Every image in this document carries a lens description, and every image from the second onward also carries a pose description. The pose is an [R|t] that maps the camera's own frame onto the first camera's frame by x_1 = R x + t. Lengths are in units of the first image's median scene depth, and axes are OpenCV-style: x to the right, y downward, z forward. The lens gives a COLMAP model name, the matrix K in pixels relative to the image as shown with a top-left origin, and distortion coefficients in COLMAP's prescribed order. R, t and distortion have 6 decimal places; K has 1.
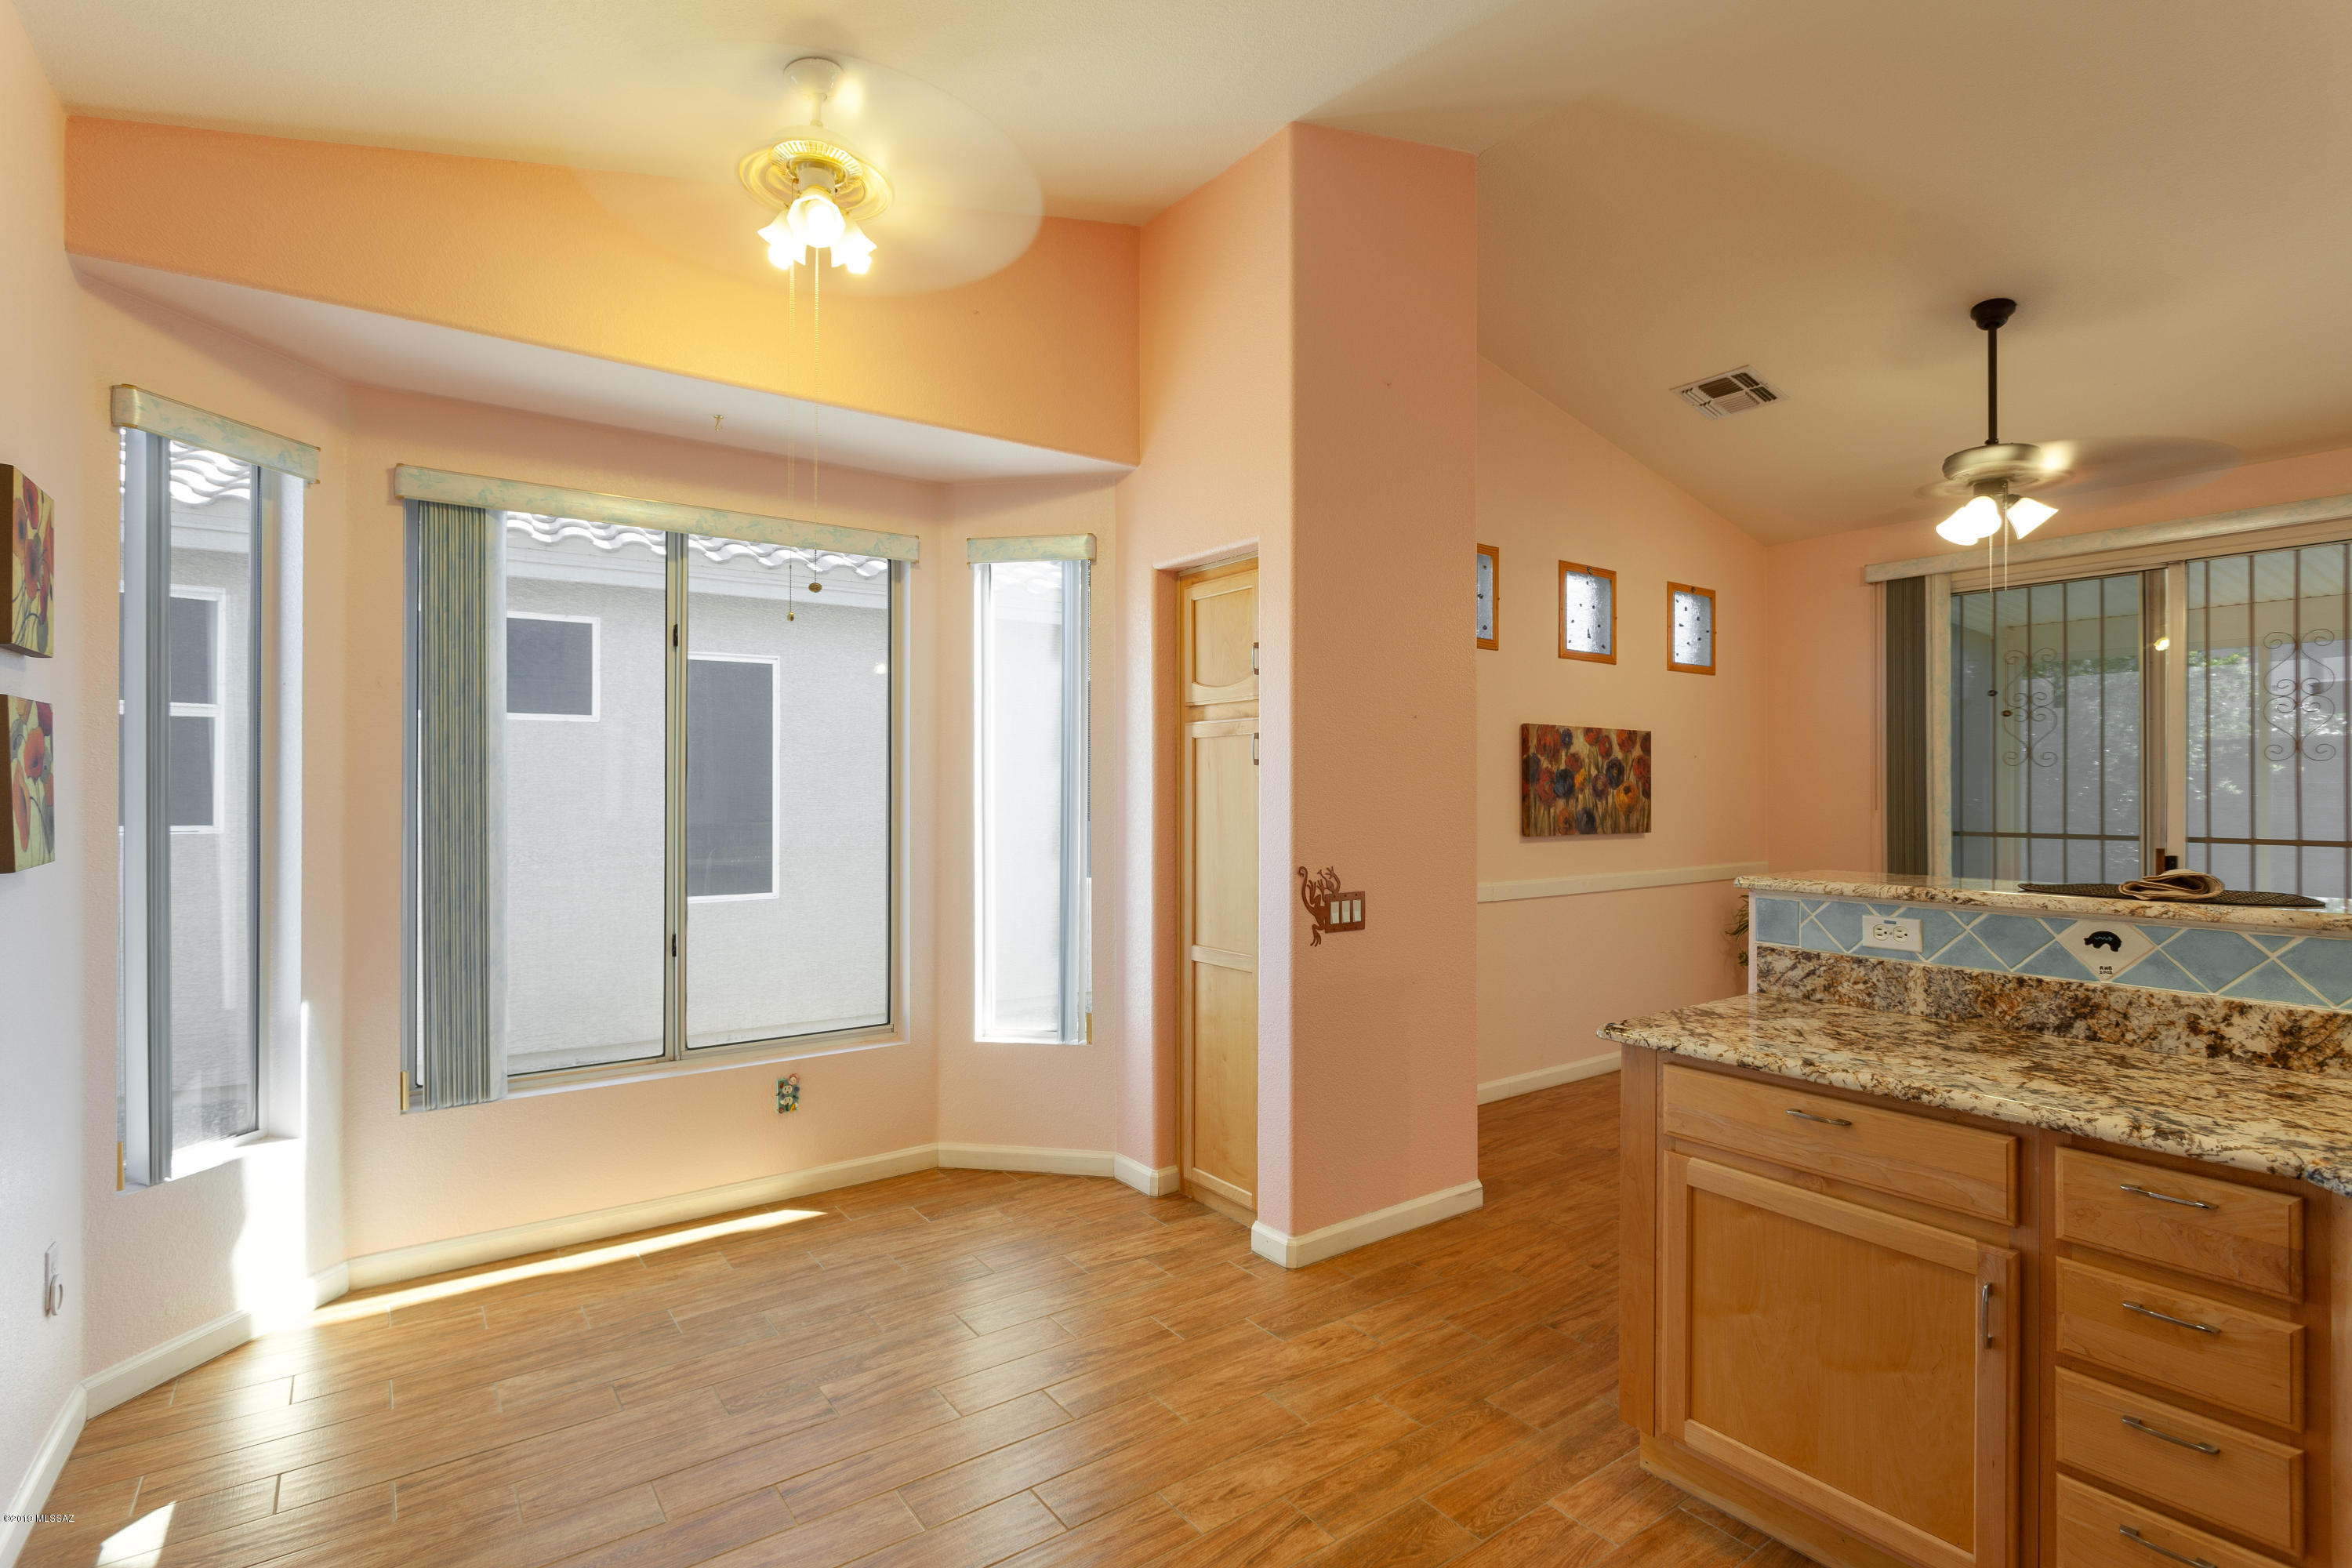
lens RADIAL K [[1115.6, 0, 1168.3], [0, 1115.6, 793.2], [0, 0, 1]] dist [-0.002936, 0.003994]
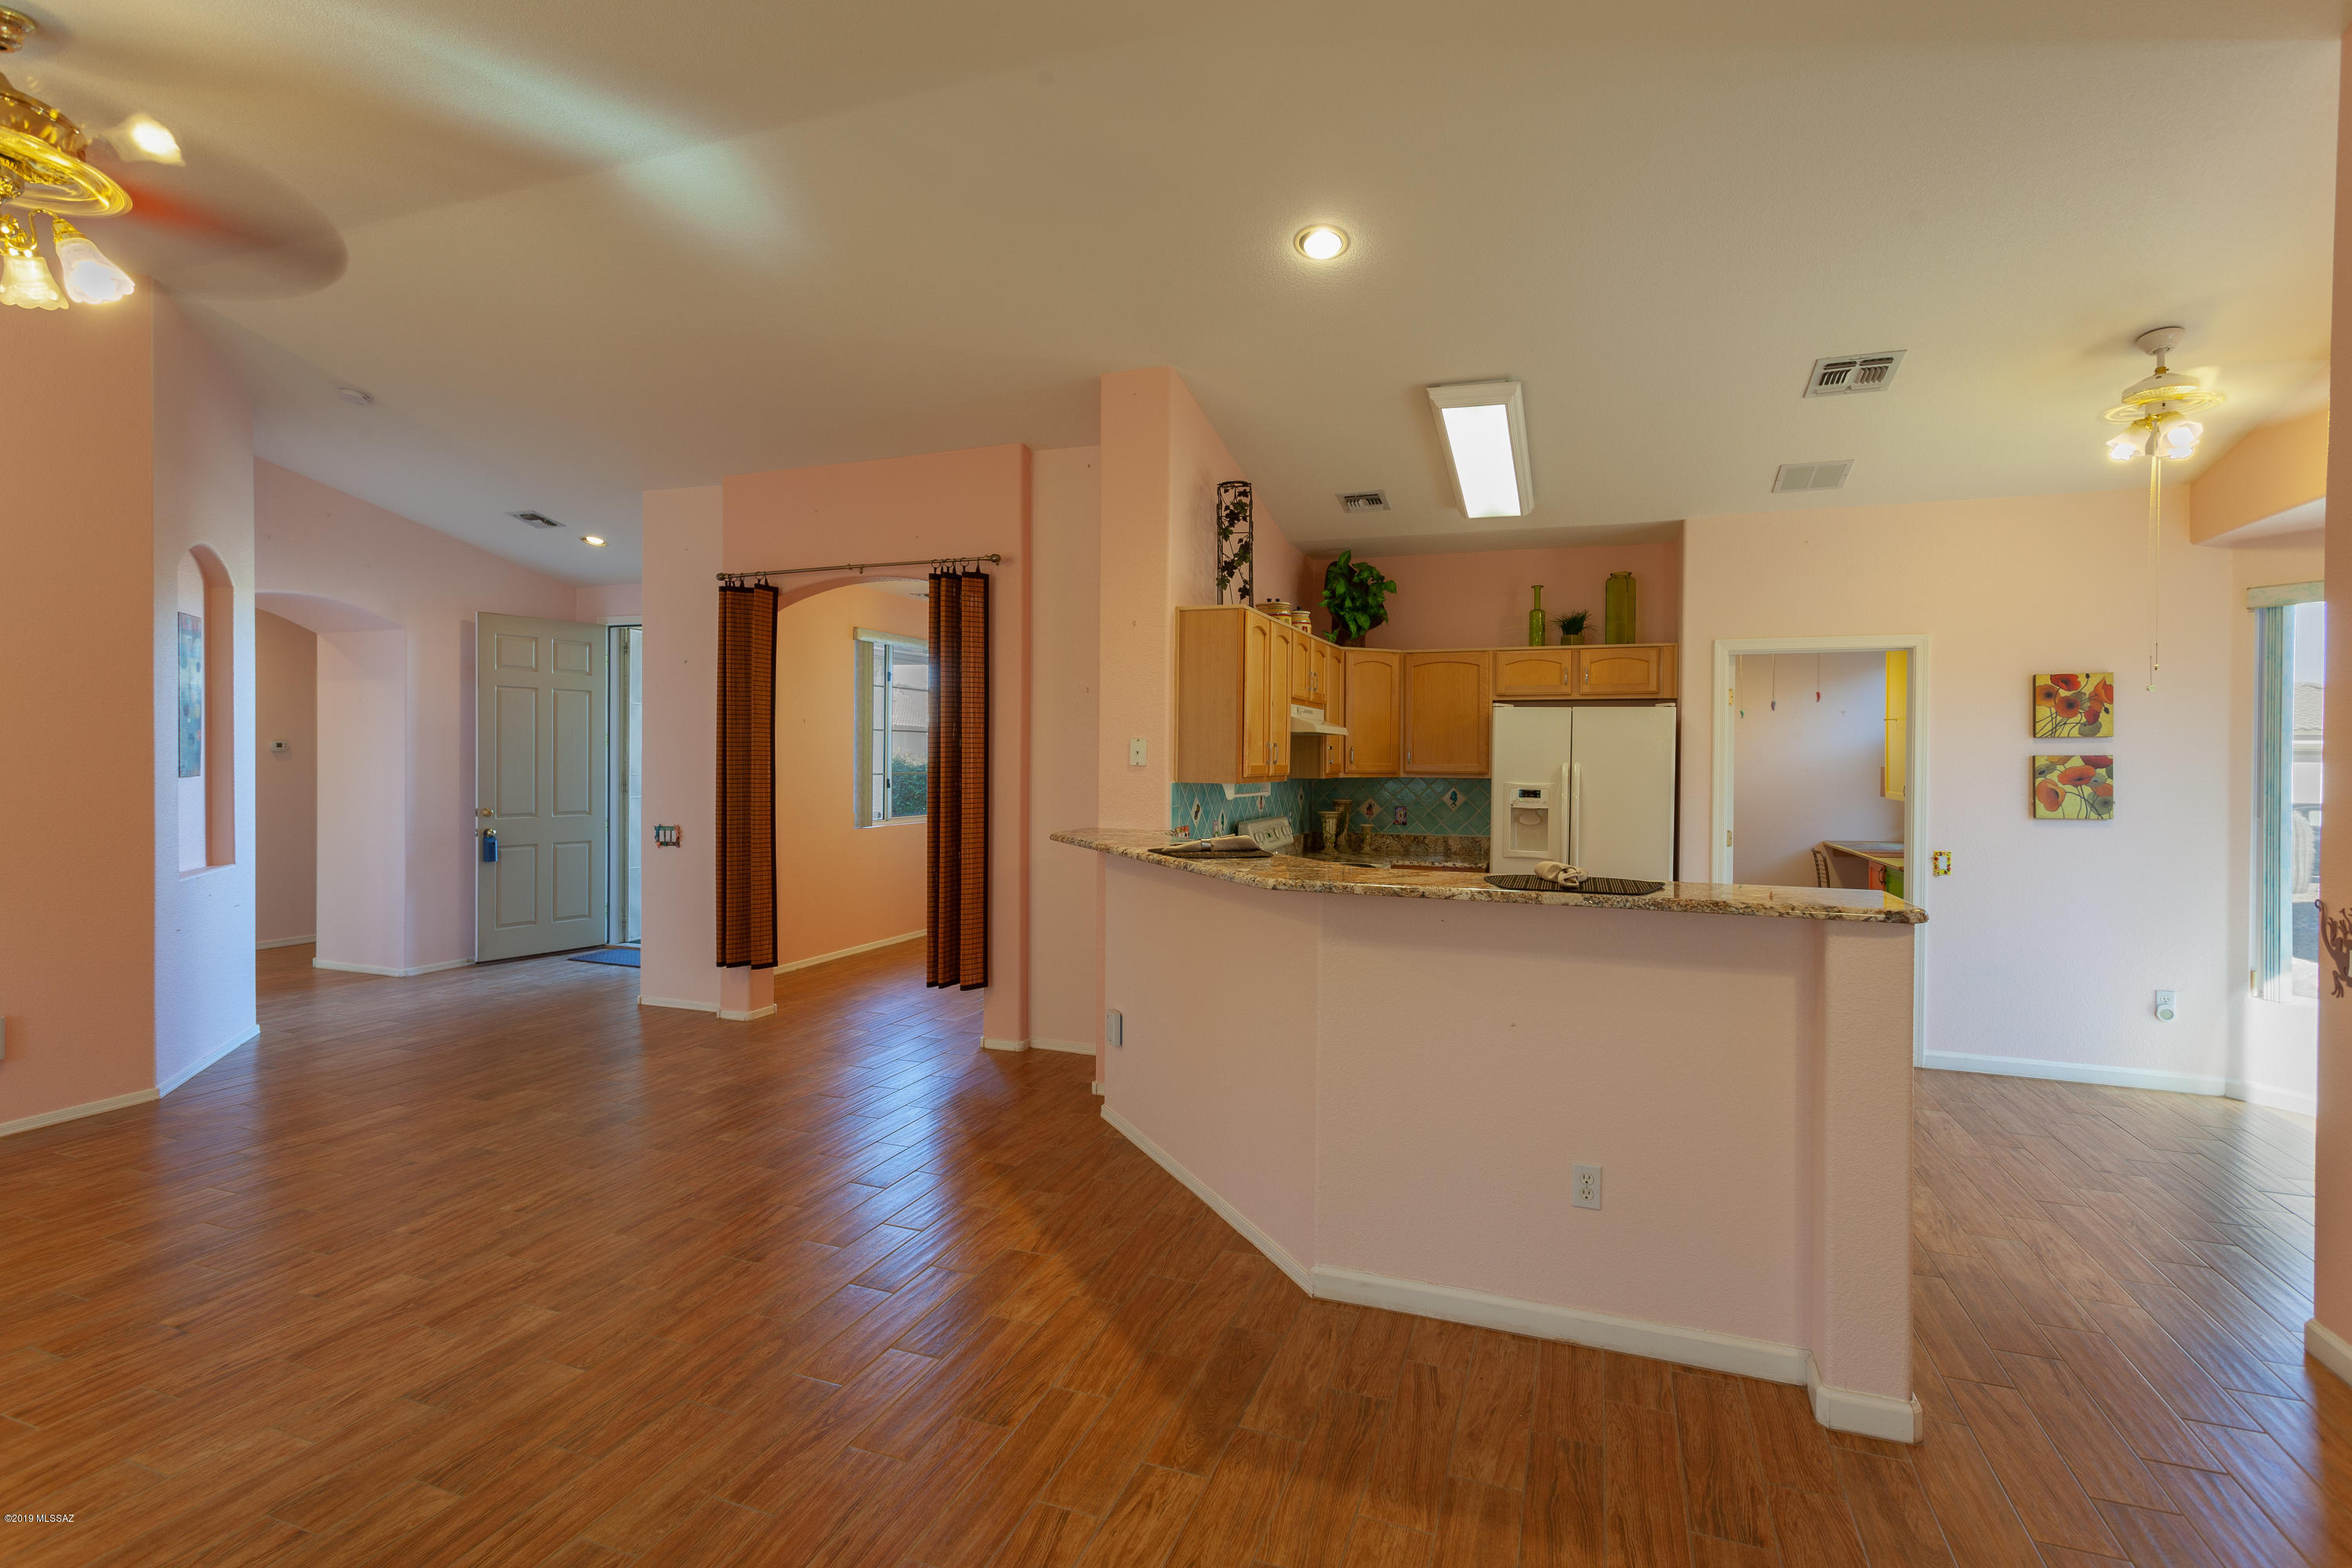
lens RADIAL K [[1115.6, 0, 1187.3], [0, 1115.6, 765.3], [0, 0, 1]] dist [-0.002936, 0.003994]
pose [[-0.826330, -0.001617, -0.563184, 1.189146], [-0.009411, 0.999896, 0.010938, -0.036356], [0.563107, 0.014339, -0.826259, 1.077184]]
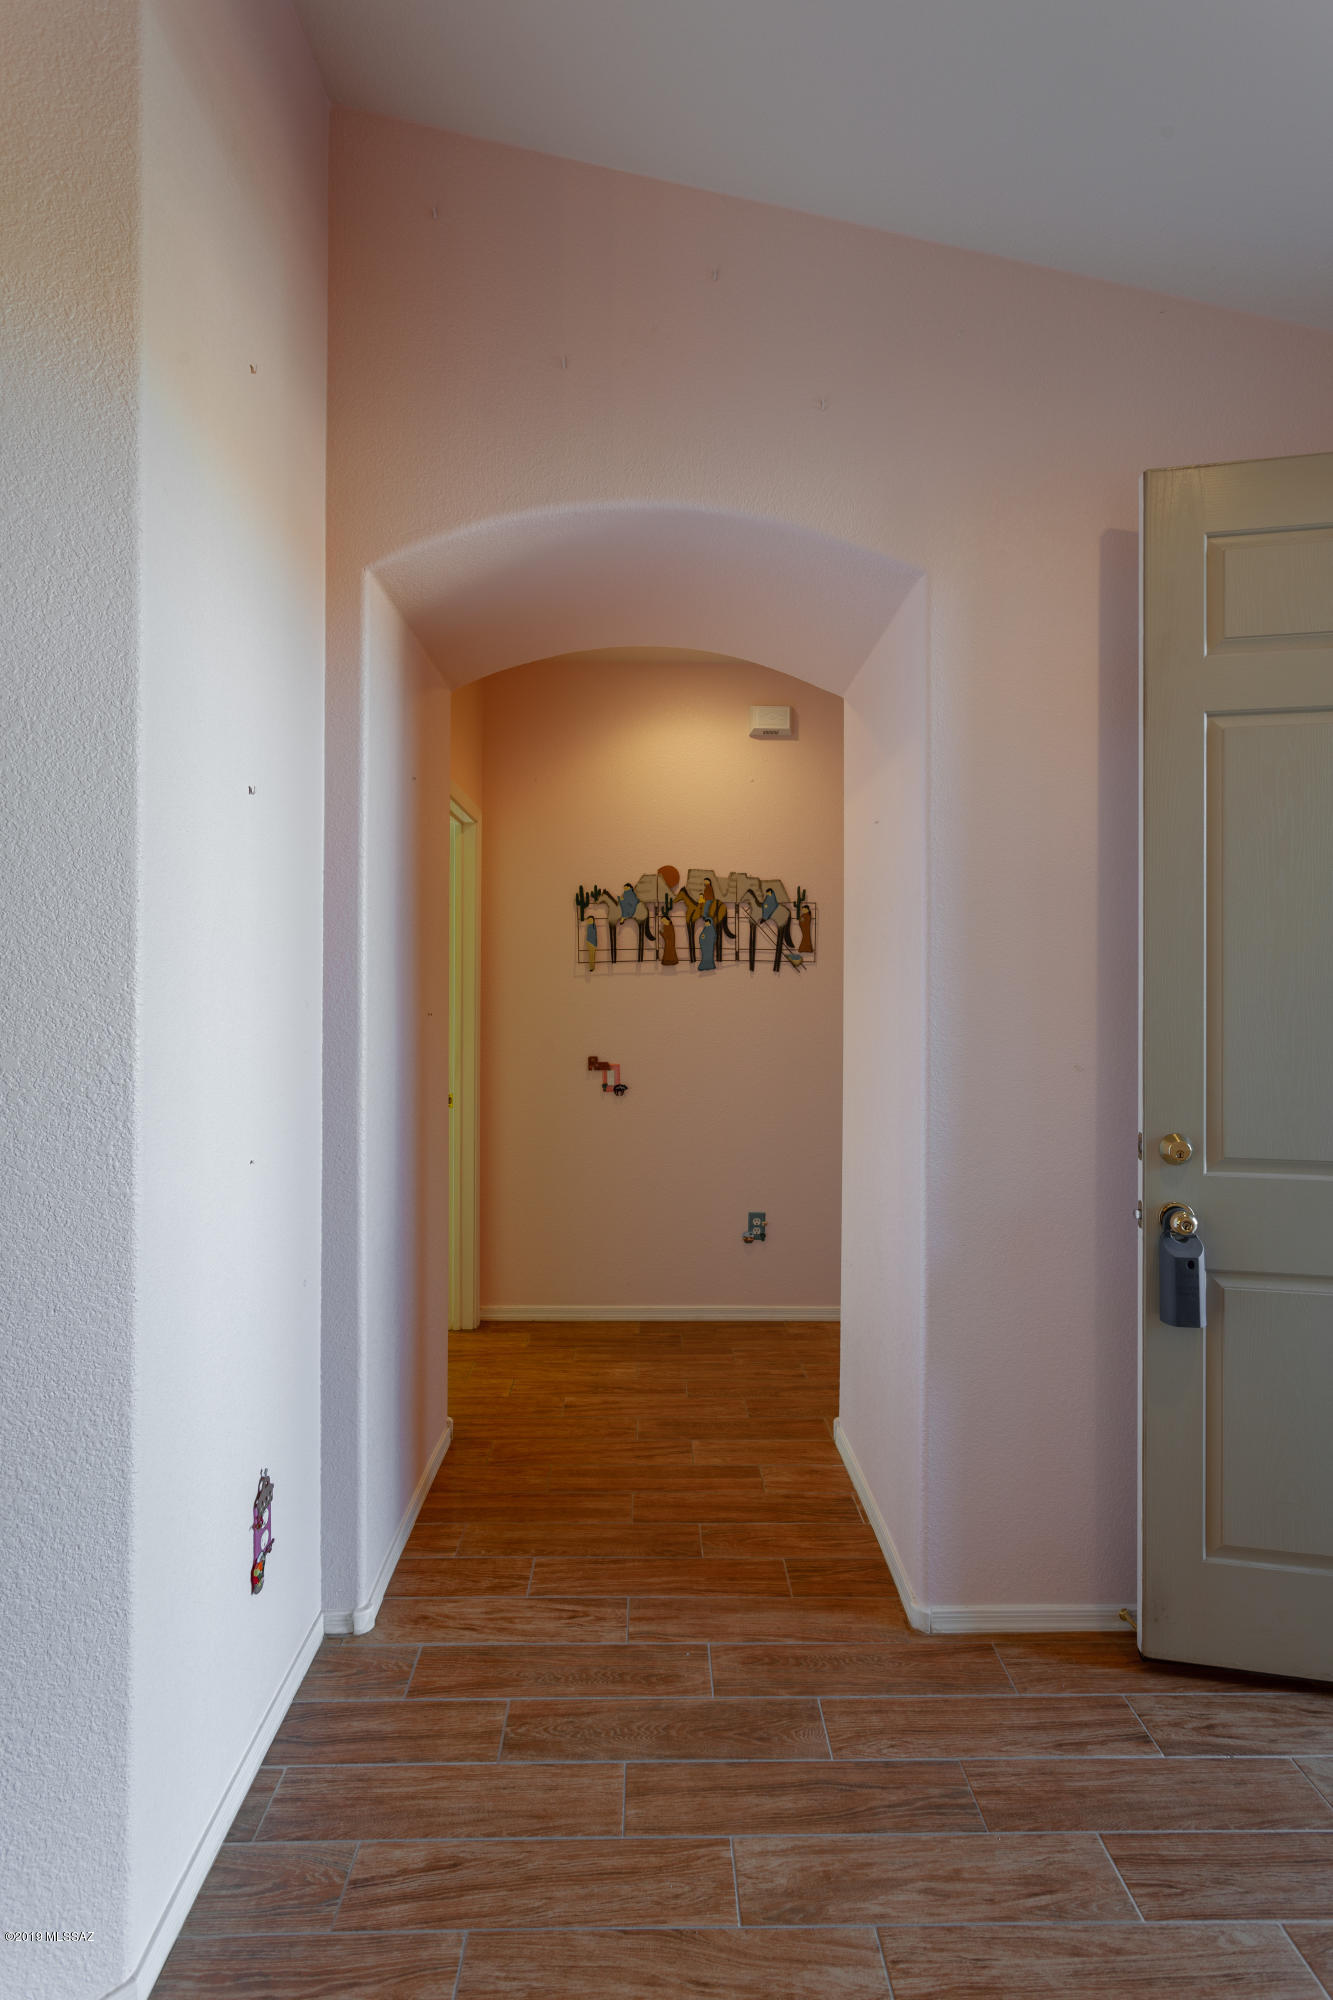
lens RADIAL K [[948.6, 0, 651.3], [0, 948.6, 979.1], [0, 0, 1]] dist [-0.002936, 0.003994]
pose [[-0.814030, 0.001509, 0.580821, 1.029673], [-0.003942, 0.999959, -0.008122, 0.000158], [-0.580809, -0.008902, -0.813991, -0.791152]]
